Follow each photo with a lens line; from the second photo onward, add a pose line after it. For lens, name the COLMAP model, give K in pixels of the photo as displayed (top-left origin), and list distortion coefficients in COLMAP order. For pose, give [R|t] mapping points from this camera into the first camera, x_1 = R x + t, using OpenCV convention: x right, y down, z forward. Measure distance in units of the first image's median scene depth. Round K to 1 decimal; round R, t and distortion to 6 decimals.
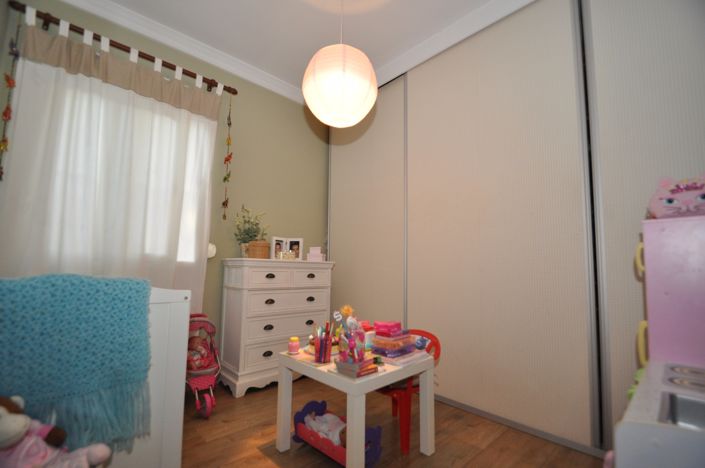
lens RADIAL K [[310.4, 0, 349.9], [0, 310.4, 242.6], [0, 0, 1]] dist [0.018318, -0.018026]
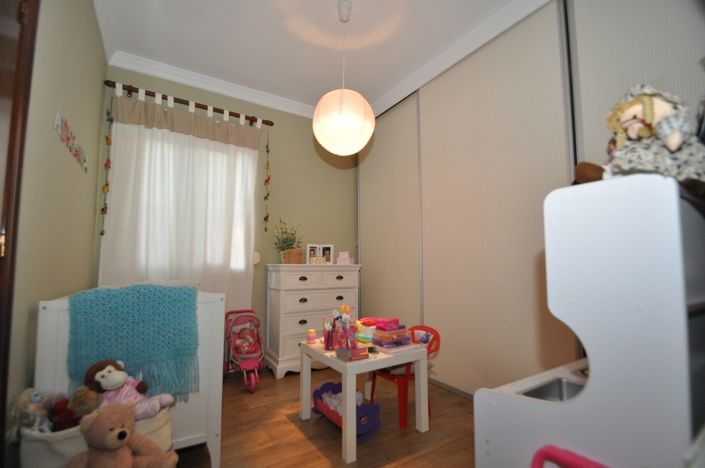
lens RADIAL K [[310.4, 0, 349.9], [0, 310.4, 242.6], [0, 0, 1]] dist [0.018318, -0.018026]
pose [[0.982113, -0.031096, -0.185708, 0.181428], [0.032963, 0.999432, 0.006970, -0.039969], [0.185386, -0.012967, 0.982580, -0.159831]]
